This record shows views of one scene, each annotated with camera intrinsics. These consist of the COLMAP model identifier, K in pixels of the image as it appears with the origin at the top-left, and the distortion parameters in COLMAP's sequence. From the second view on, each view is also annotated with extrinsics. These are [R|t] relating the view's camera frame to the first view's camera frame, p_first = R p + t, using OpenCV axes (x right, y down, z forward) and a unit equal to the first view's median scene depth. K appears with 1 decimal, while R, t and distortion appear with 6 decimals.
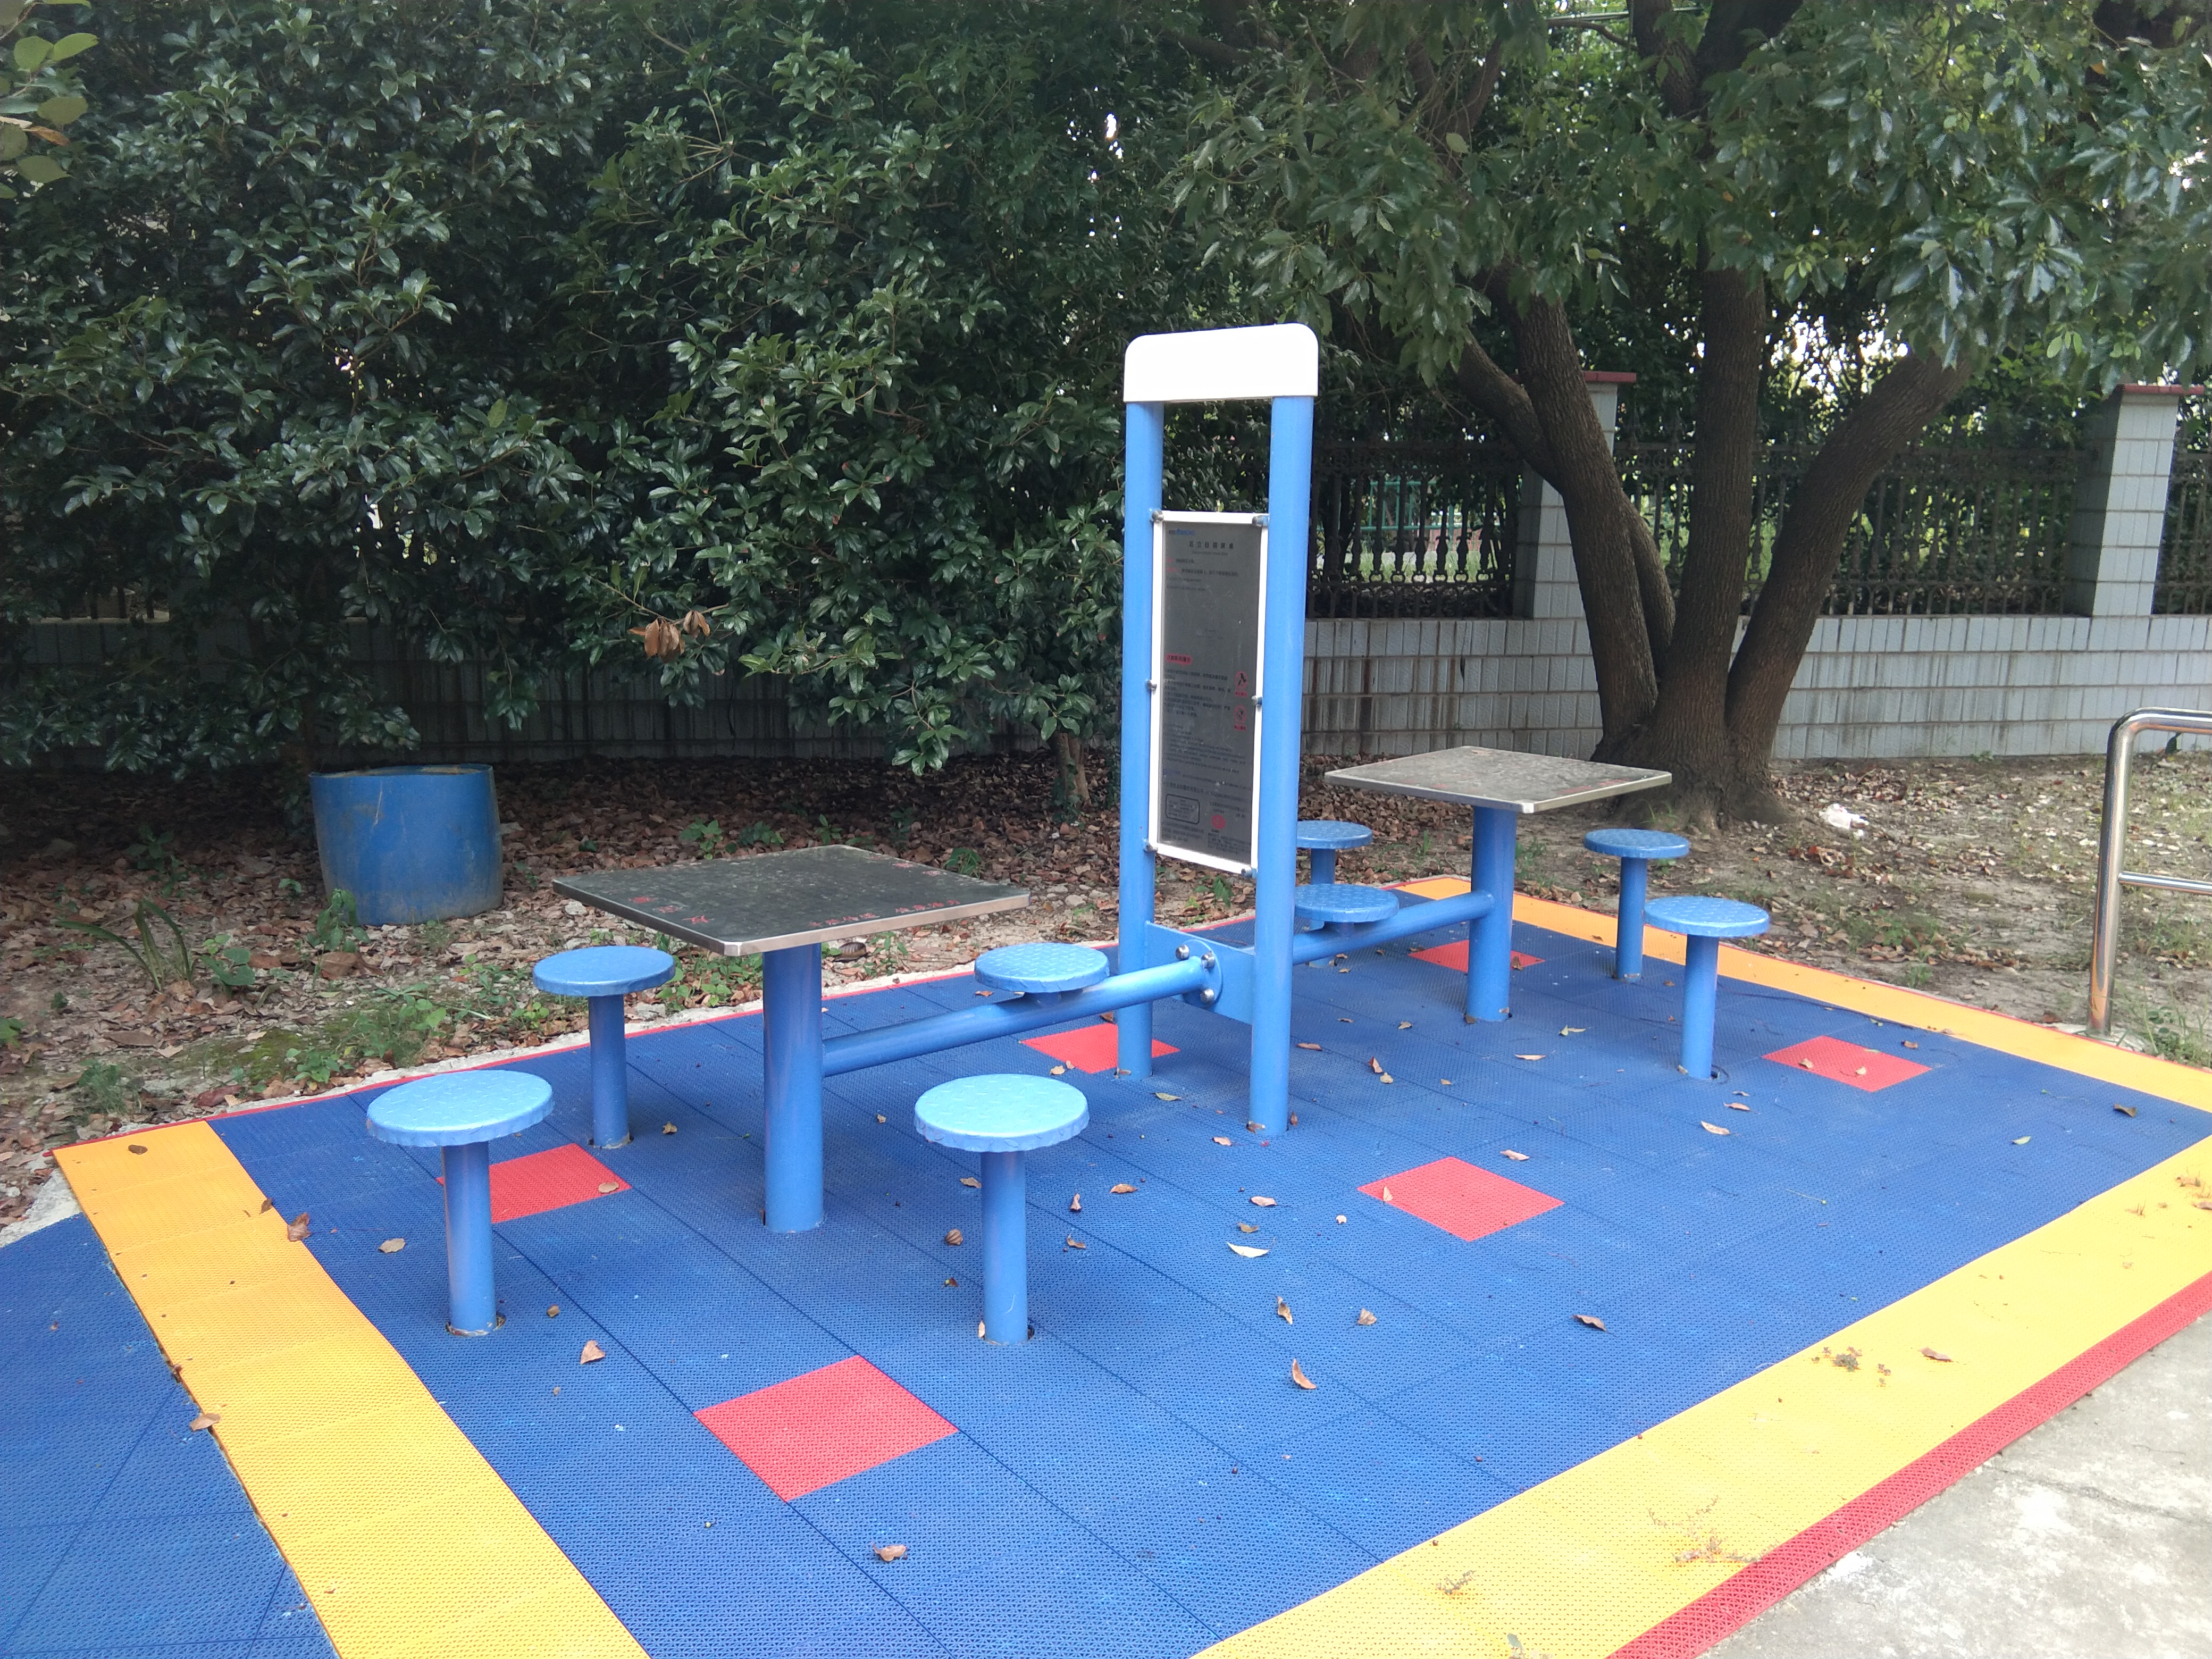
lens RADIAL K [[1799.9, 0, 1117.8], [0, 1799.9, 833.6], [0, 0, 1]] dist [0.071211, -0.069096]
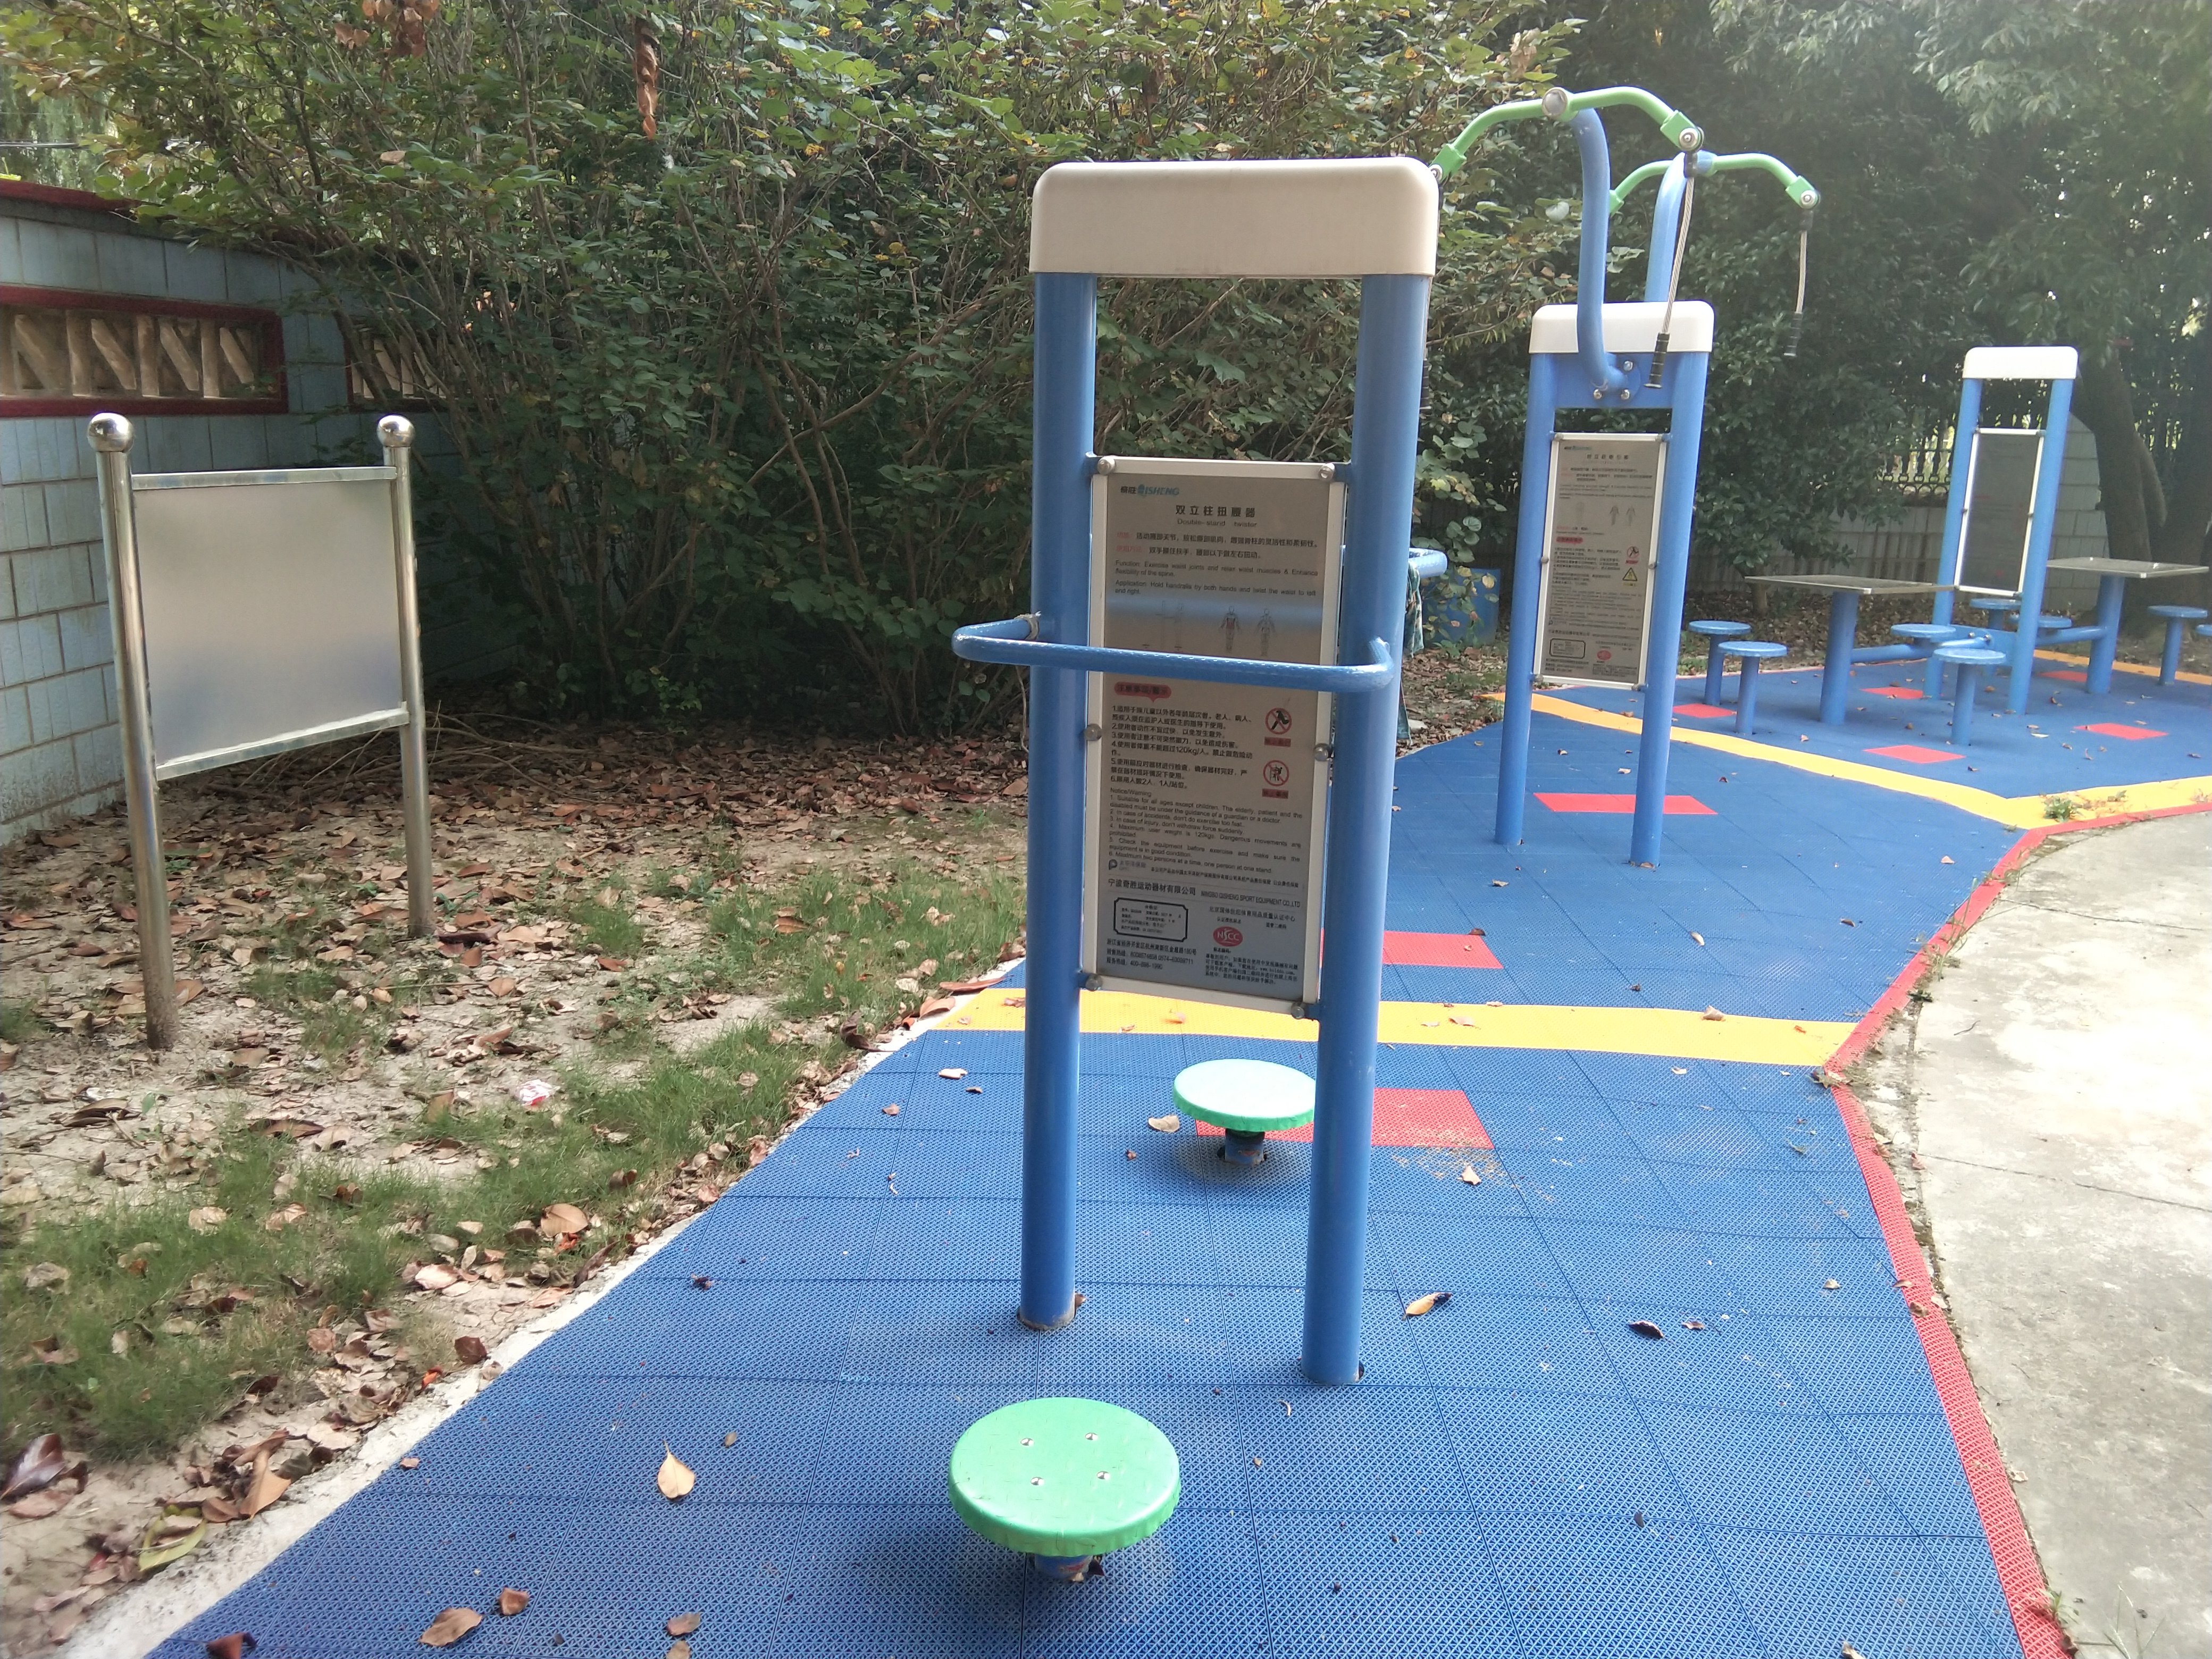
lens RADIAL K [[1799.9, 0, 1043.3], [0, 1799.9, 841.5], [0, 0, 1]] dist [0.071211, -0.069096]
pose [[0.981375, 0.048814, -0.185795, -0.478978], [-0.039952, 0.997892, 0.051148, 0.184033], [0.187900, -0.042773, 0.981256, -1.023766]]
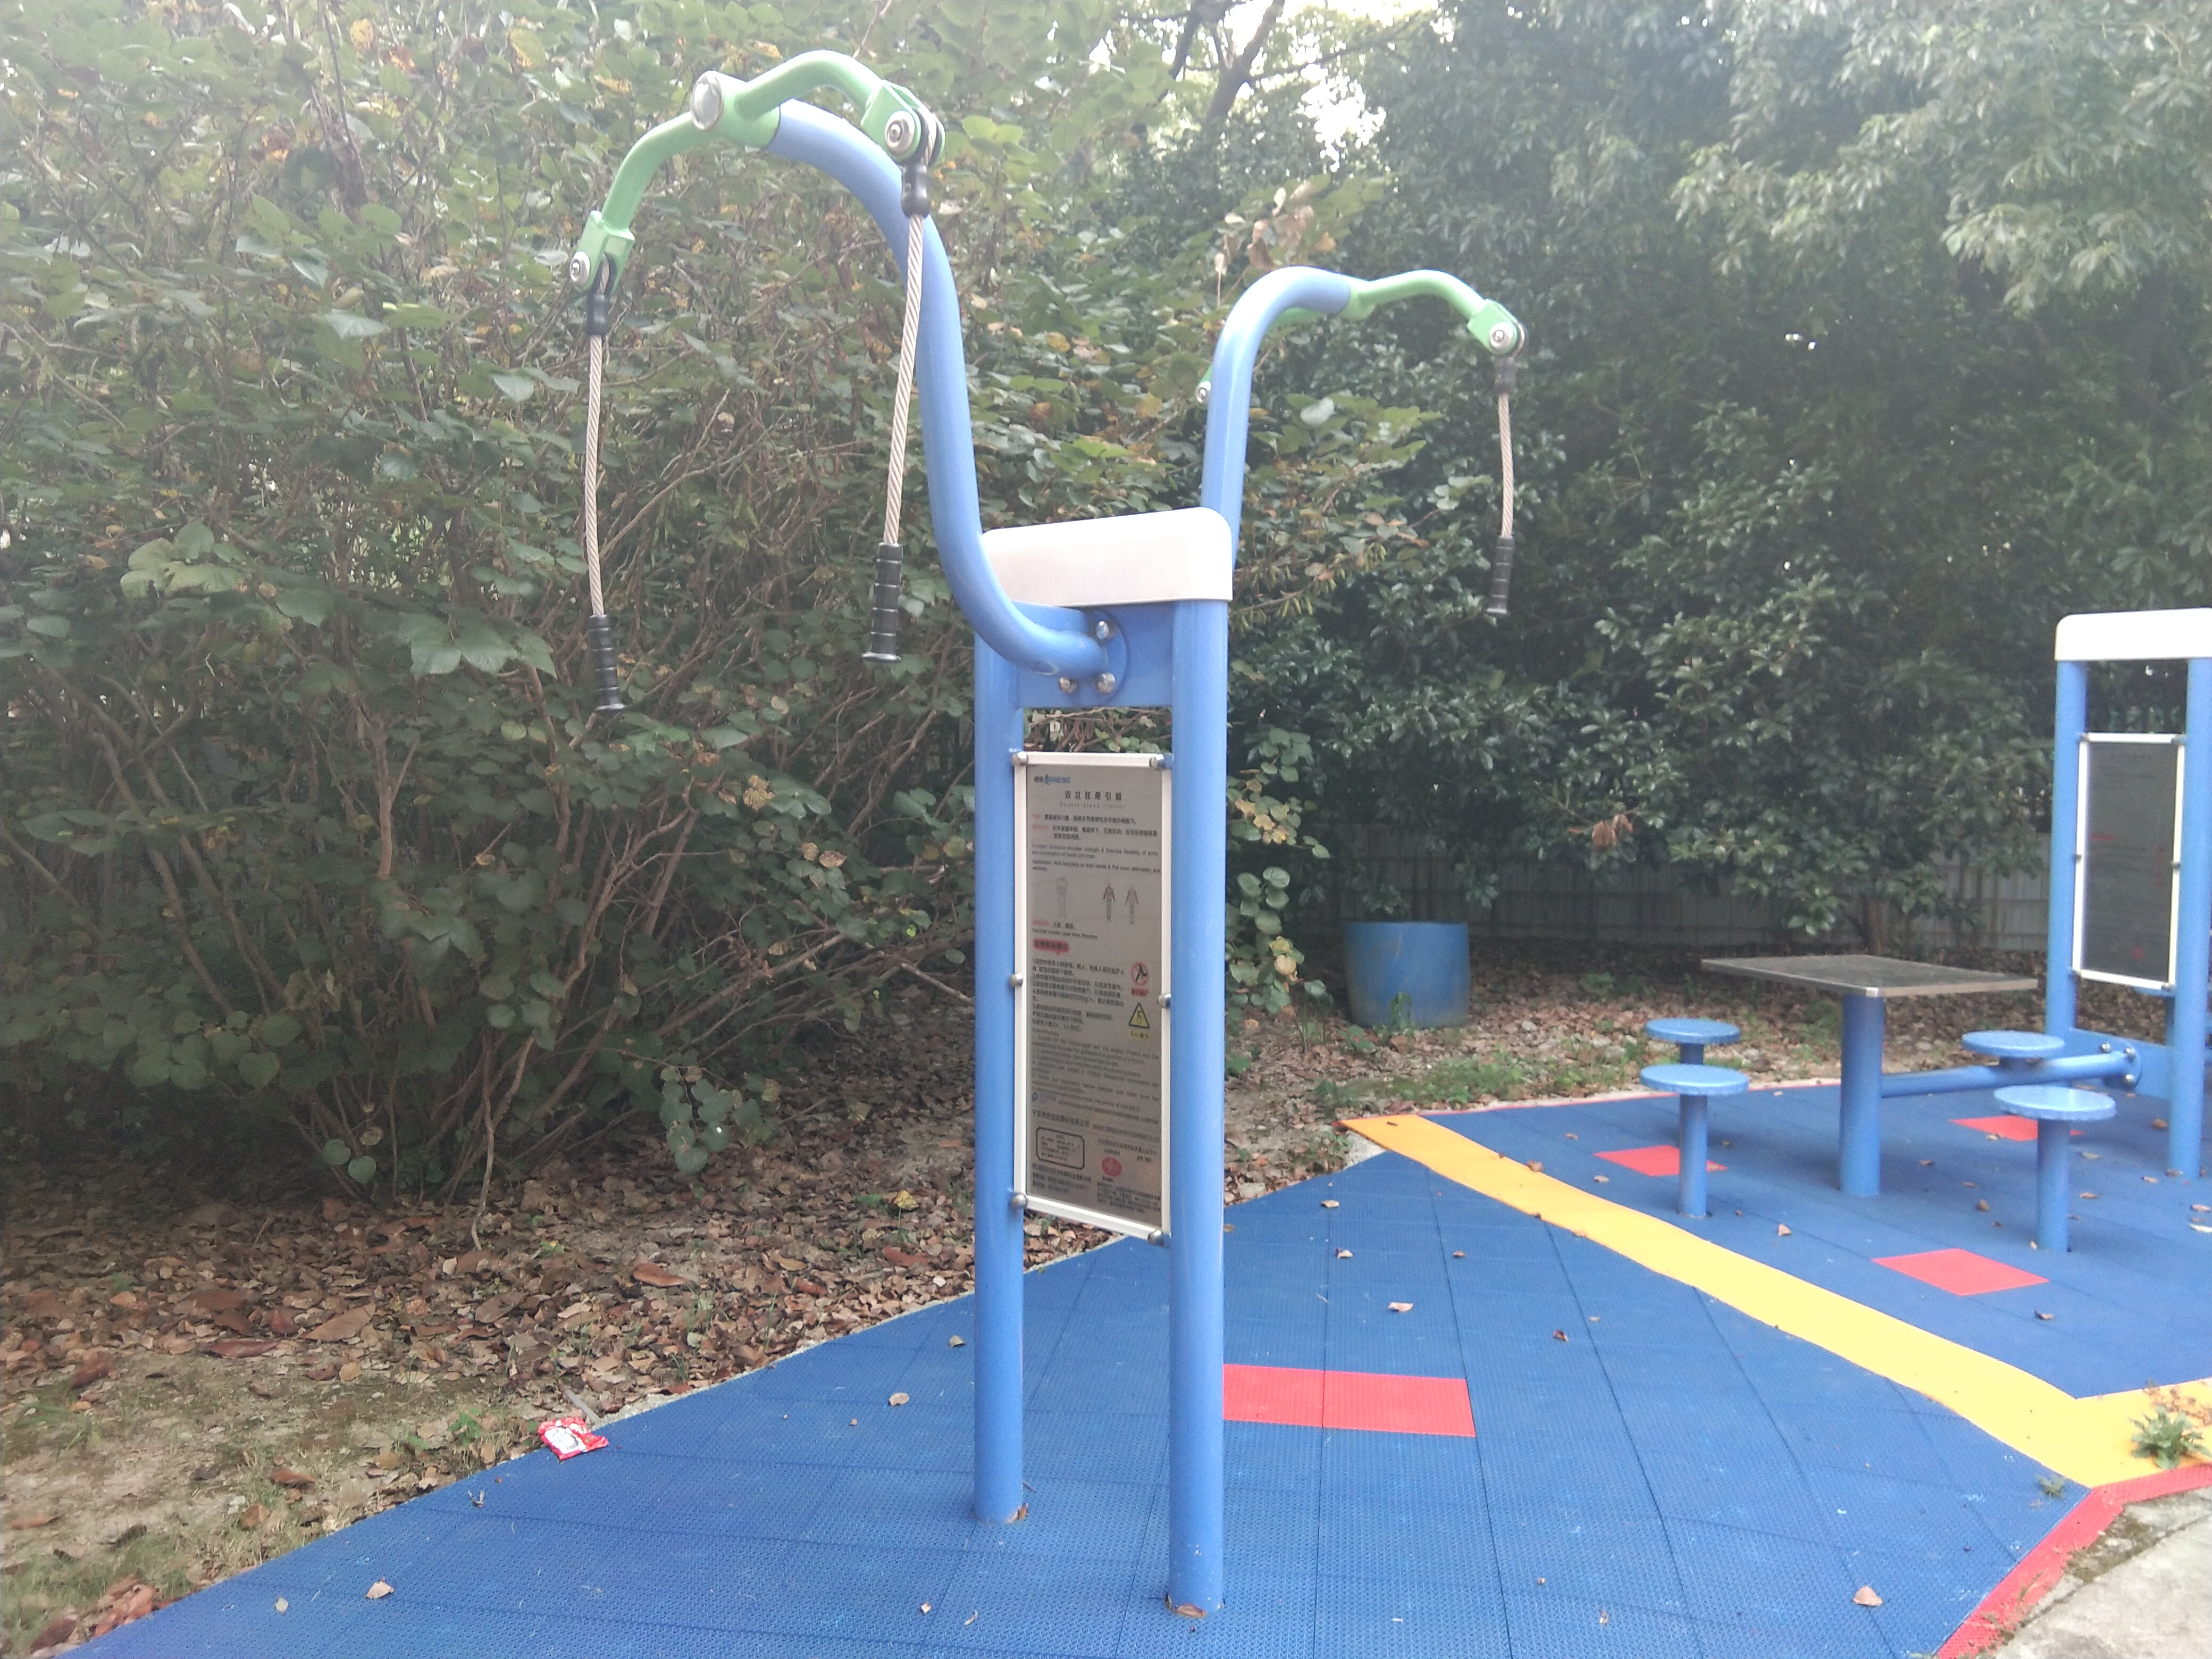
lens RADIAL K [[1799.9, 0, 1088.8], [0, 1799.9, 822.3], [0, 0, 1]] dist [0.071211, -0.069096]
pose [[0.946047, 0.005534, -0.323981, -0.189312], [-0.048587, 0.990972, -0.124952, 0.081706], [0.320365, 0.133951, 0.937776, -0.449768]]
